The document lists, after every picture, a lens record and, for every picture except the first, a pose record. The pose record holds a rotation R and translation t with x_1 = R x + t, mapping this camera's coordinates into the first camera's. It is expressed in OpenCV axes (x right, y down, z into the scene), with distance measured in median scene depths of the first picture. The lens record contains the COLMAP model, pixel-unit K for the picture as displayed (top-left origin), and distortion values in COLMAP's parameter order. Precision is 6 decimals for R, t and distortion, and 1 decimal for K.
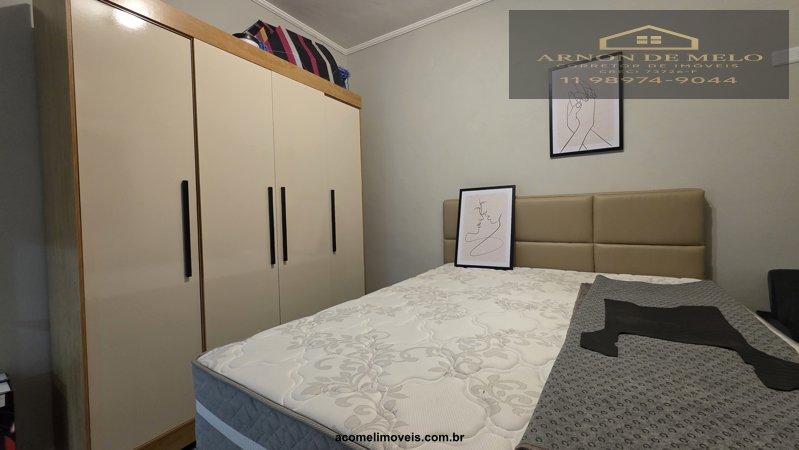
lens RADIAL K [[317.4, 0, 397.2], [0, 317.4, 220.1], [0, 0, 1]] dist [0.002977, 0.000232]
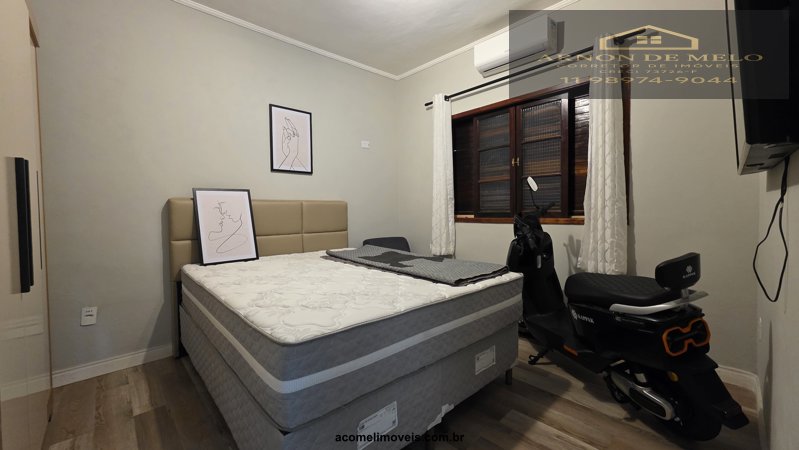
lens RADIAL K [[317.4, 0, 397.2], [0, 317.4, 220.1], [0, 0, 1]] dist [0.002977, 0.000232]
pose [[0.258313, -0.008015, 0.966028, -0.673799], [0.026363, 0.999652, 0.001245, 0.018598], [-0.965702, 0.025145, 0.258434, 0.165684]]
